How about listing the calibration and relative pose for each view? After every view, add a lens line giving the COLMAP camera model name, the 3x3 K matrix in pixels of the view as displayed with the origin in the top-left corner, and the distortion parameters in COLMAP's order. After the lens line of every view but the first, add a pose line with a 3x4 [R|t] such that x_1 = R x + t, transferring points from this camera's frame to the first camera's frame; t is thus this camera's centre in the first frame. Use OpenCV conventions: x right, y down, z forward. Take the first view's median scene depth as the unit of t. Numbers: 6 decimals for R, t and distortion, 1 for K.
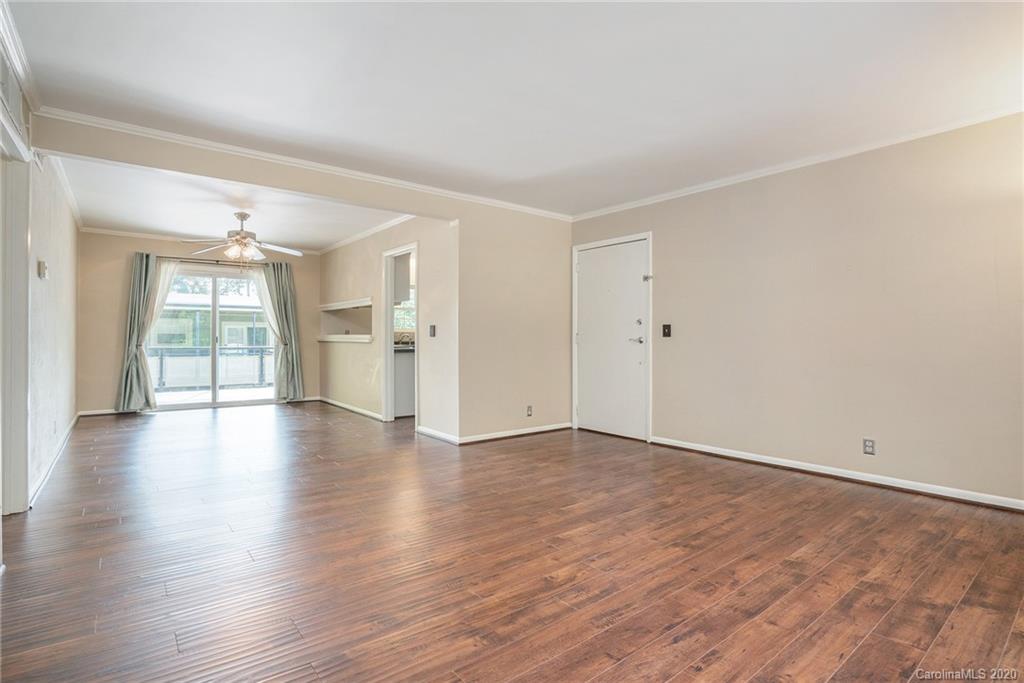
lens RADIAL K [[489.7, 0, 451.4], [0, 489.7, 342.1], [0, 0, 1]] dist [-0.061997, 0.012121]
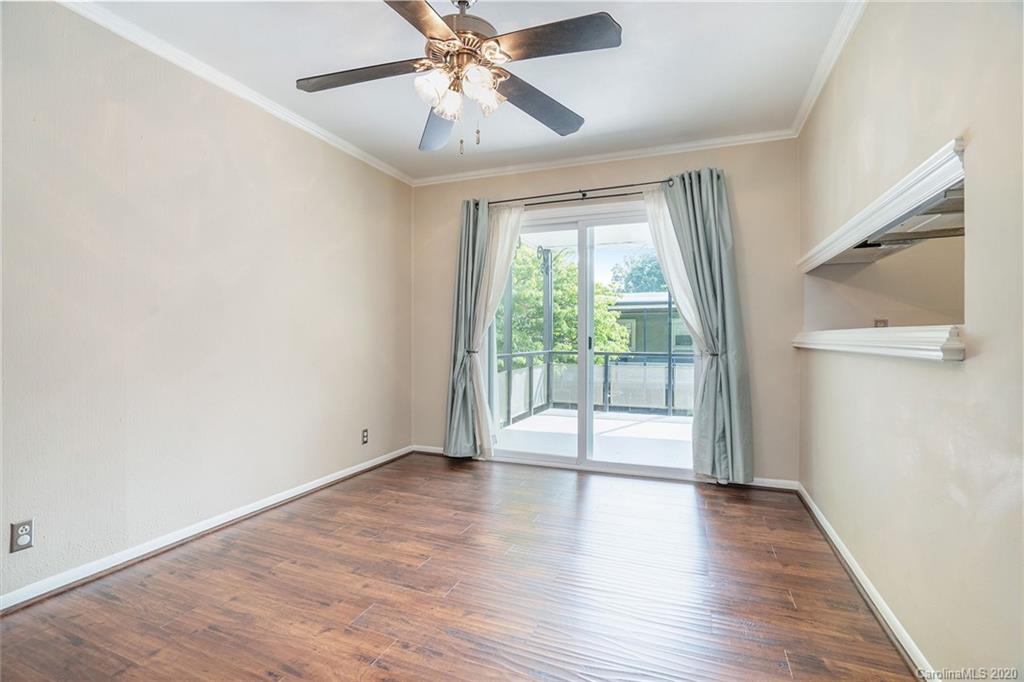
lens RADIAL K [[461.0, 0, 565.2], [0, 461.0, 338.5], [0, 0, 1]] dist [-0.010149, 0.000412]
pose [[0.634136, -0.002005, -0.773219, -0.104168], [-0.008671, 0.999915, -0.009704, -0.004289], [0.773173, 0.012858, 0.634064, 0.652211]]
